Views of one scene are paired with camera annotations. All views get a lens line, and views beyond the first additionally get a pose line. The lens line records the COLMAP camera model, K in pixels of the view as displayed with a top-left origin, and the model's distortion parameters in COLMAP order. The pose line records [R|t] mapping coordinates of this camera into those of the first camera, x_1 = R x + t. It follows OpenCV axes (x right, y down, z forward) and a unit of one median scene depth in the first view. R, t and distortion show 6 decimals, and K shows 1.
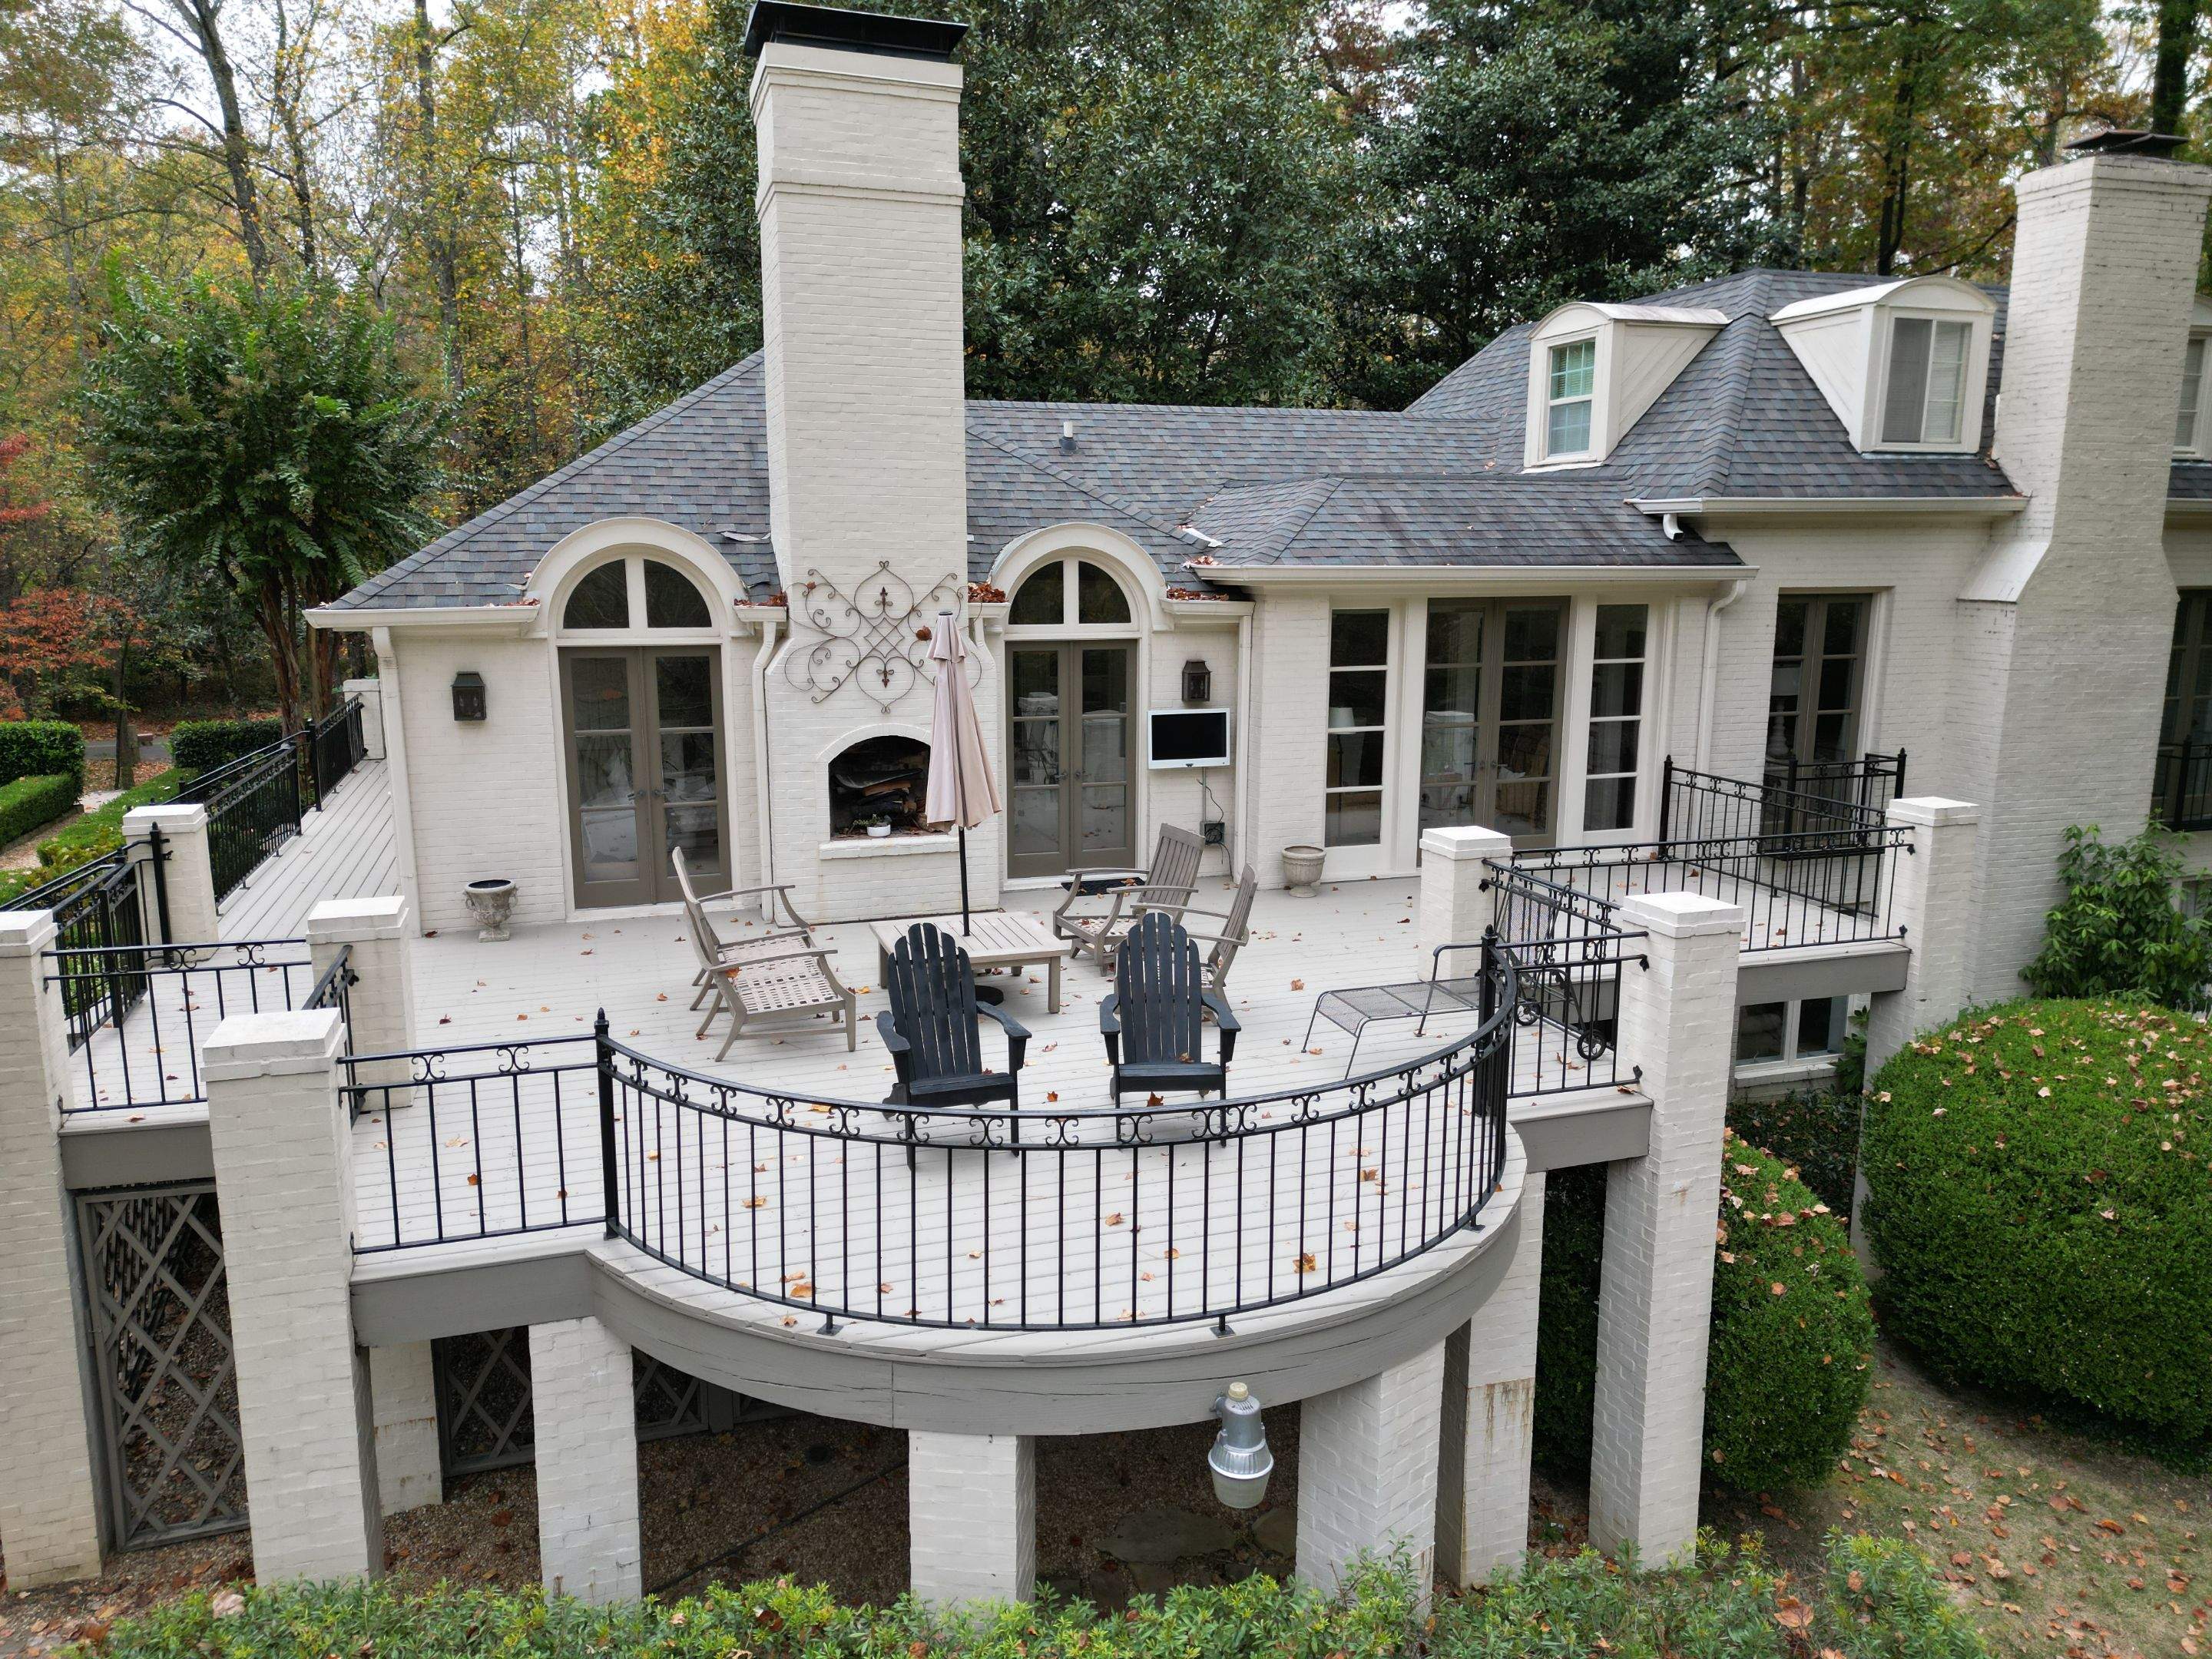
lens RADIAL K [[1558.5, 0, 1108.8], [0, 1558.5, 826.9], [0, 0, 1]] dist [0.069968, -0.067121]
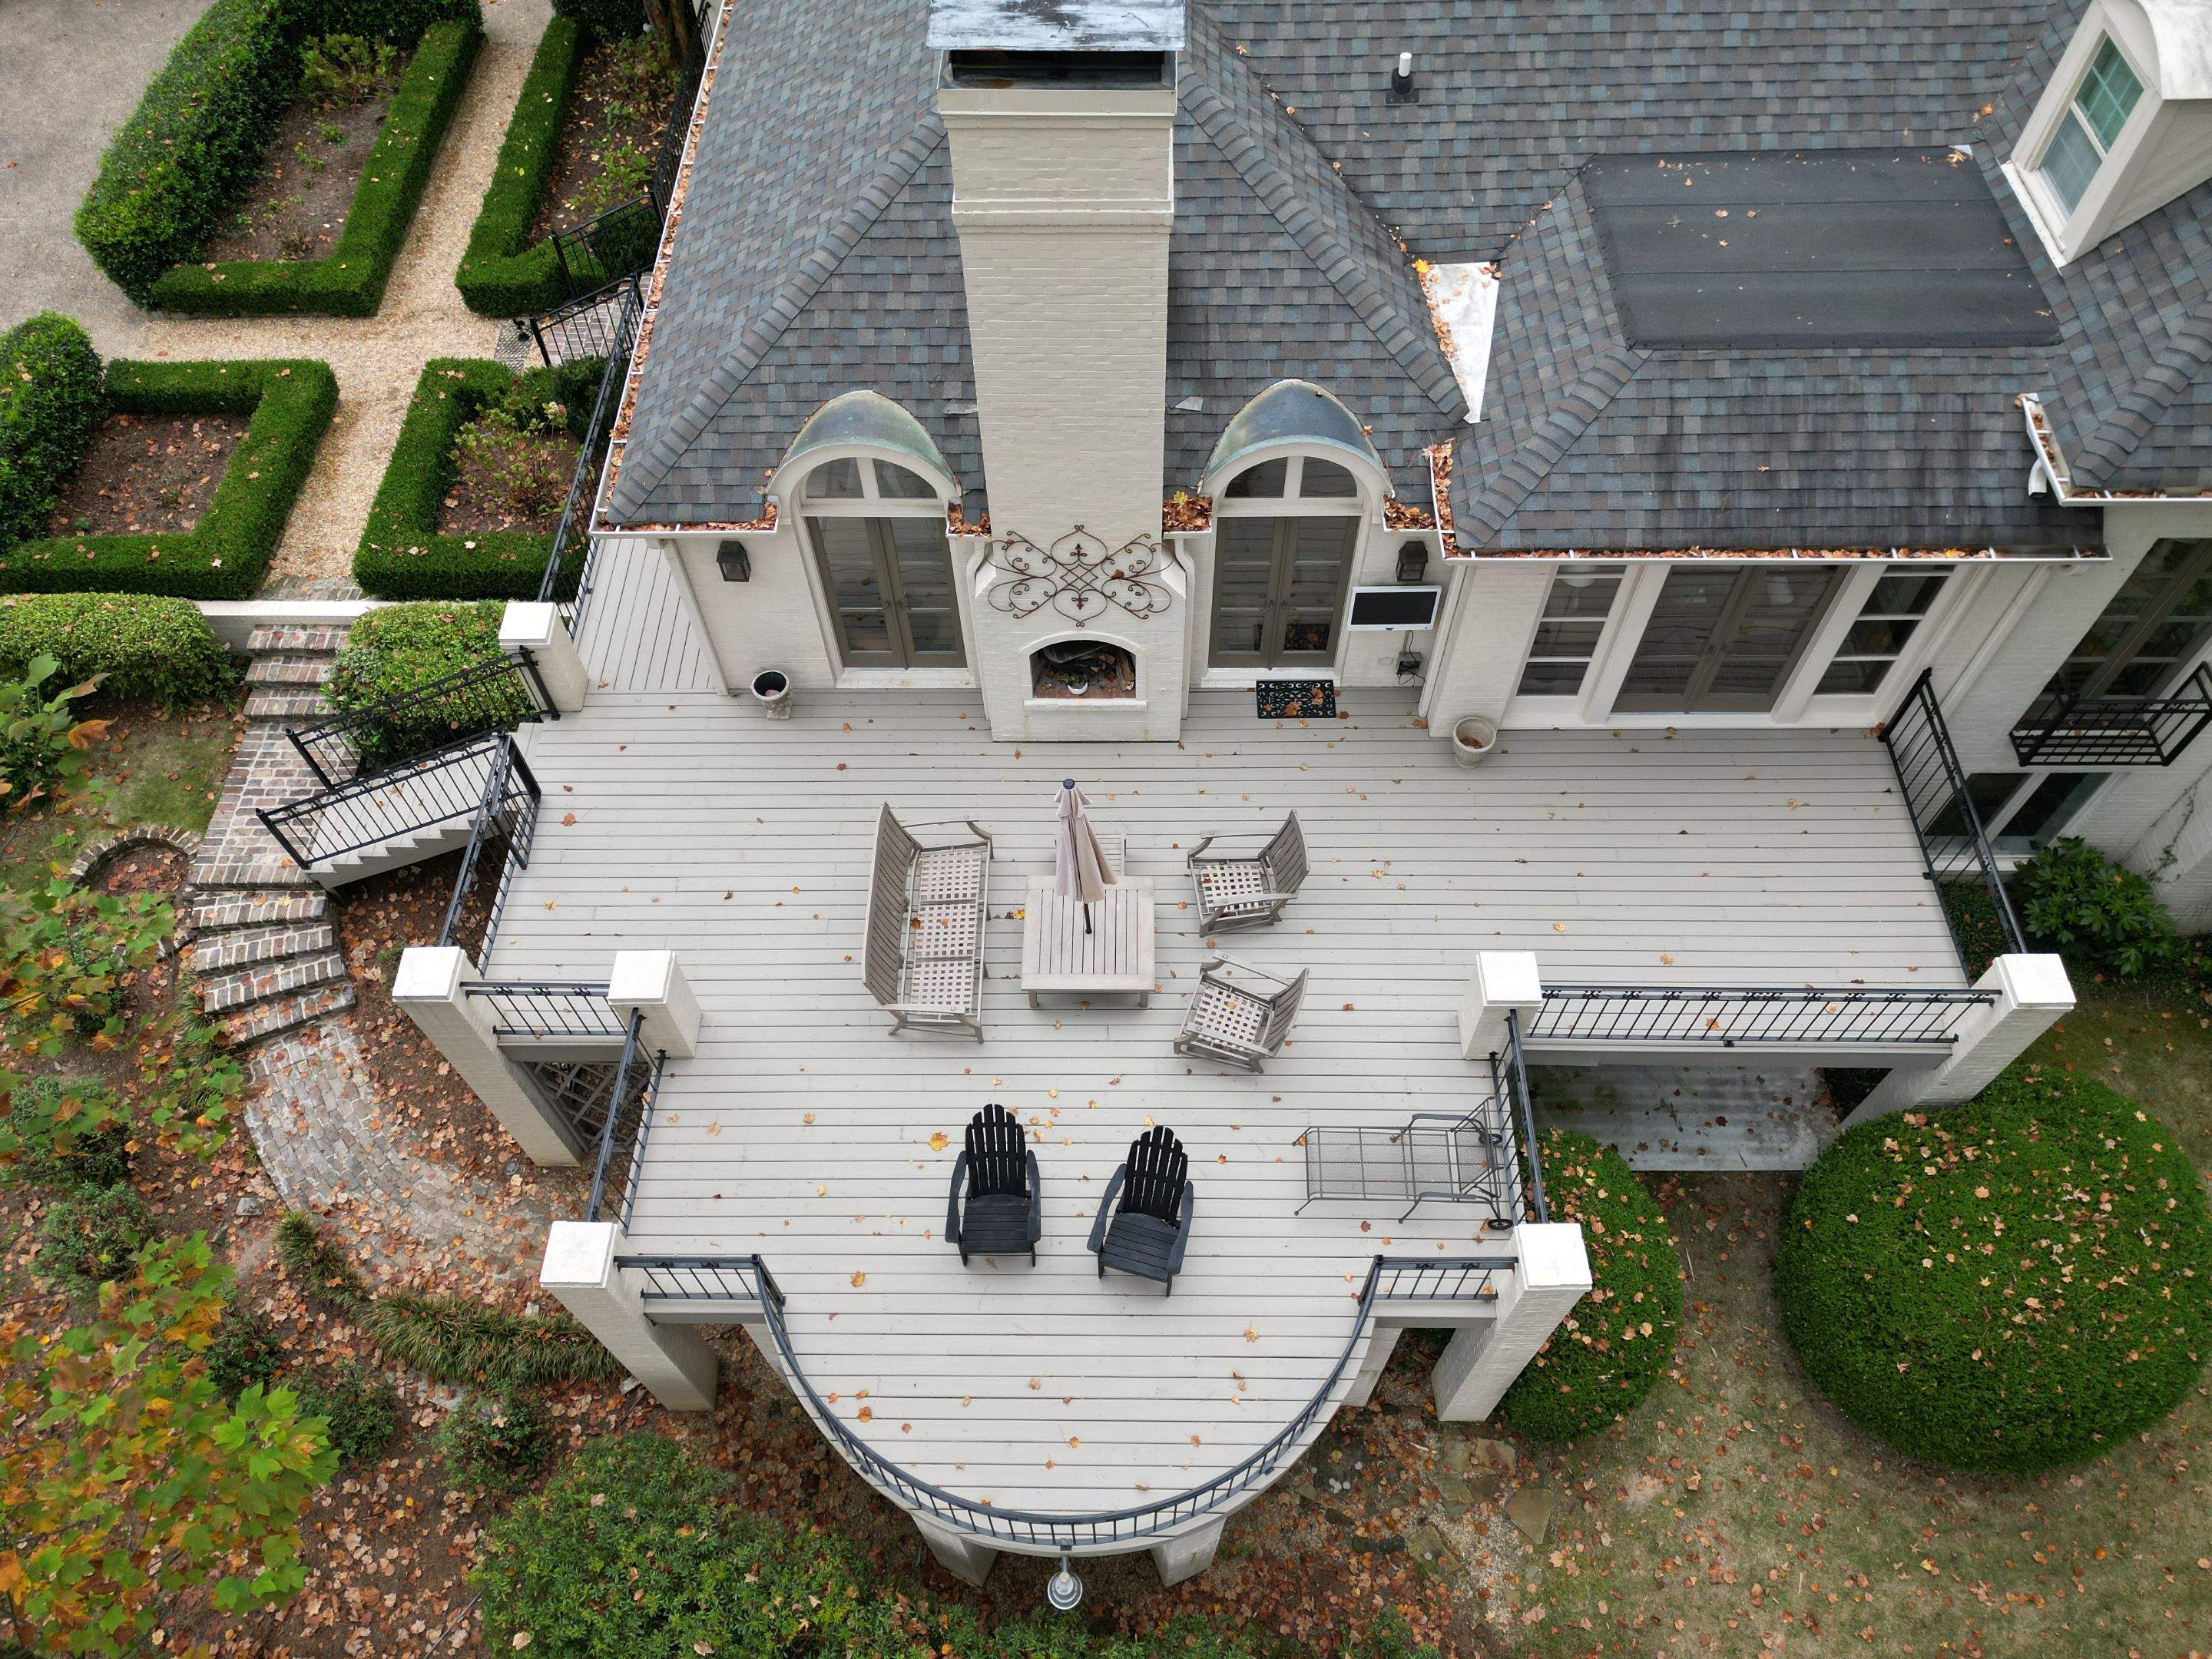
lens RADIAL K [[1558.5, 0, 1102.9], [0, 1558.5, 836.9], [0, 0, 1]] dist [0.069968, -0.067121]
pose [[0.943926, 0.265700, -0.195978, 0.114097], [-0.041149, 0.683639, 0.728660, -0.701791], [0.327583, -0.679737, 0.656238, 0.172765]]
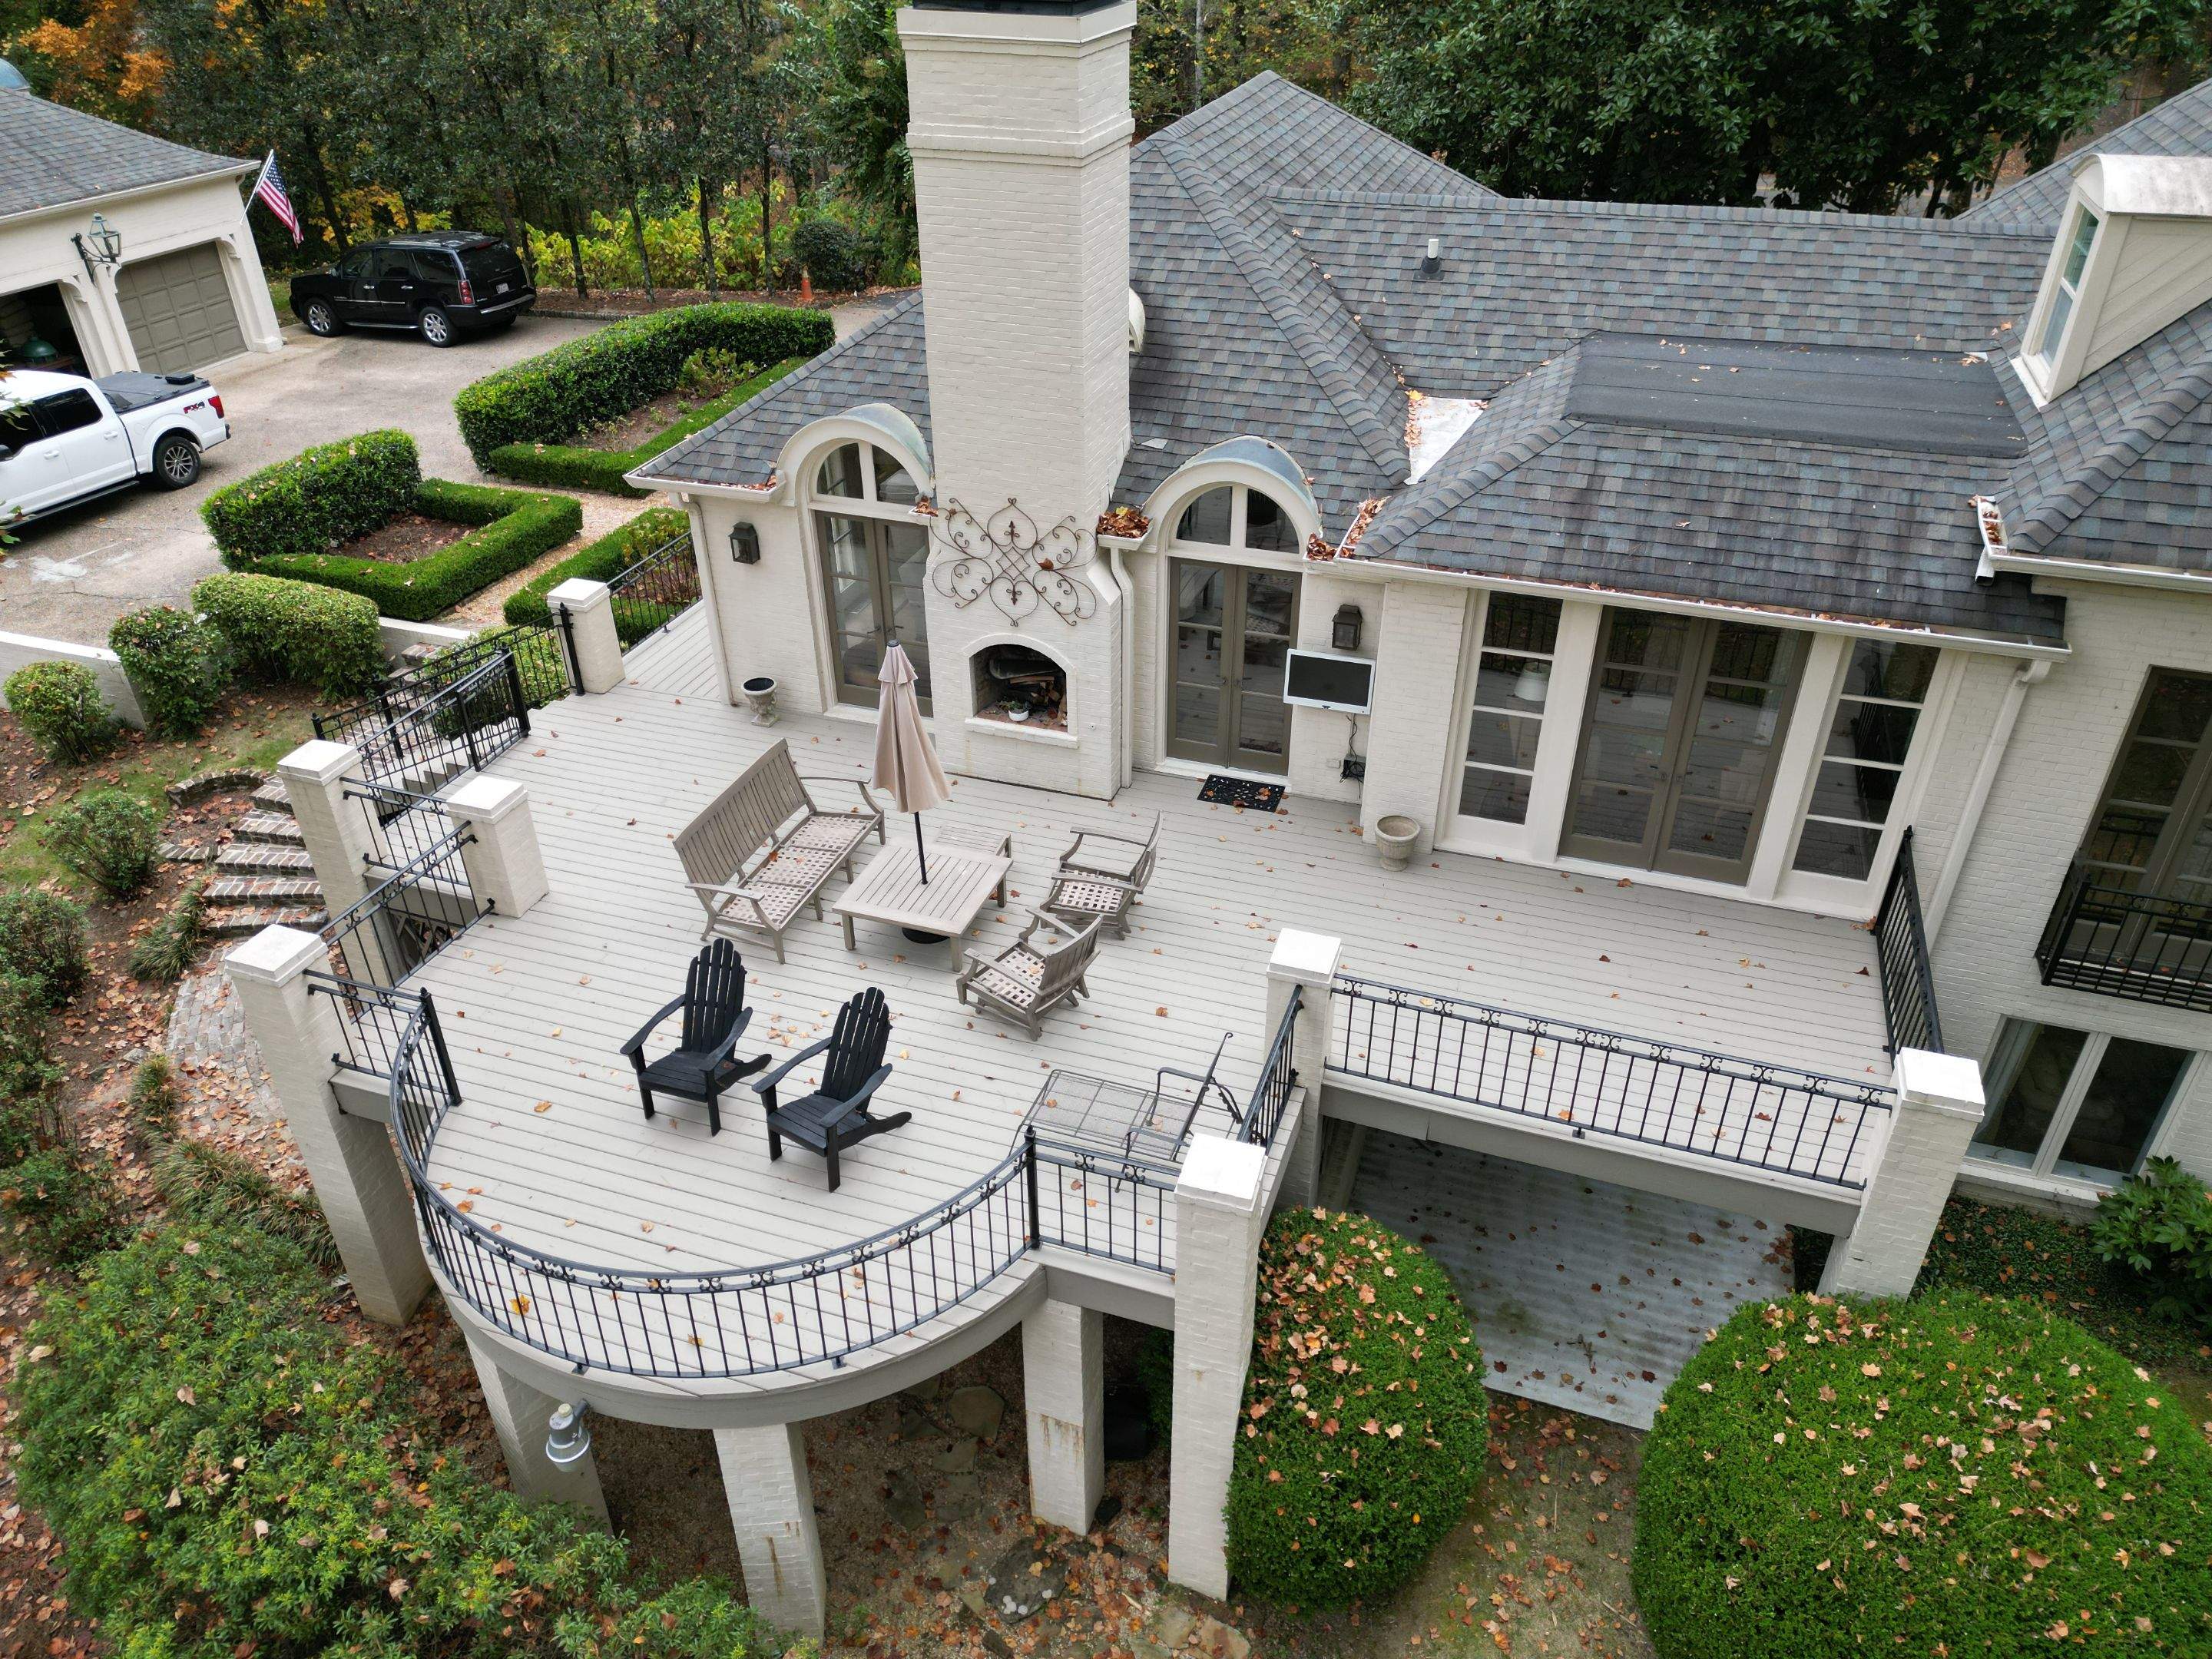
lens RADIAL K [[1558.5, 0, 1102.2], [0, 1558.5, 831.0], [0, 0, 1]] dist [0.069968, -0.067121]
pose [[0.790625, 0.322923, -0.520224, 0.497157], [-0.098667, 0.905709, 0.412257, -0.375532], [0.604299, -0.274611, 0.747938, 0.138703]]
